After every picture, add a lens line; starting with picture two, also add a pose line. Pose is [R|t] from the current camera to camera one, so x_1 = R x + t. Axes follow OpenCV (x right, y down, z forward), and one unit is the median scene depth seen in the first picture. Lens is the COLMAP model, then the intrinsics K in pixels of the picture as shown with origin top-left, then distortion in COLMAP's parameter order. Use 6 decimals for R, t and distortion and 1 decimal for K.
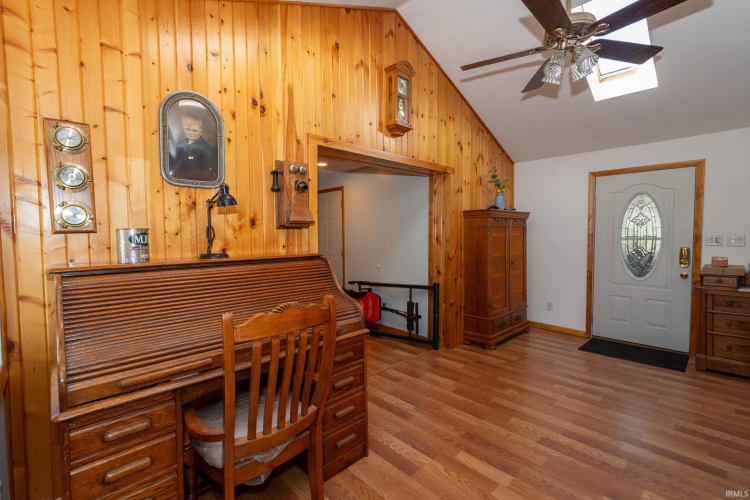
lens RADIAL K [[330.1, 0, 374.7], [0, 330.1, 246.3], [0, 0, 1]] dist [0.001684, -0.001506]
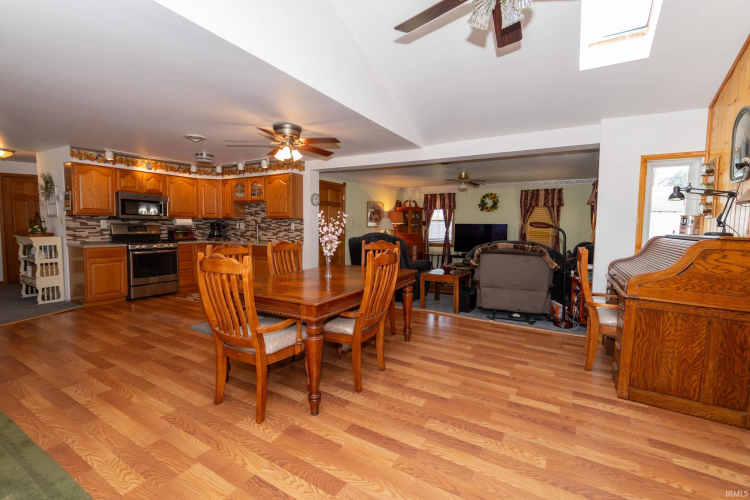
lens RADIAL K [[330.1, 0, 368.9], [0, 330.1, 246.3], [0, 0, 1]] dist [0.001684, -0.001506]
pose [[-0.964709, 0.012869, -0.263004, 0.592926], [-0.016232, 0.993999, 0.108180, -0.020043], [0.262817, 0.108632, -0.958711, 0.936131]]
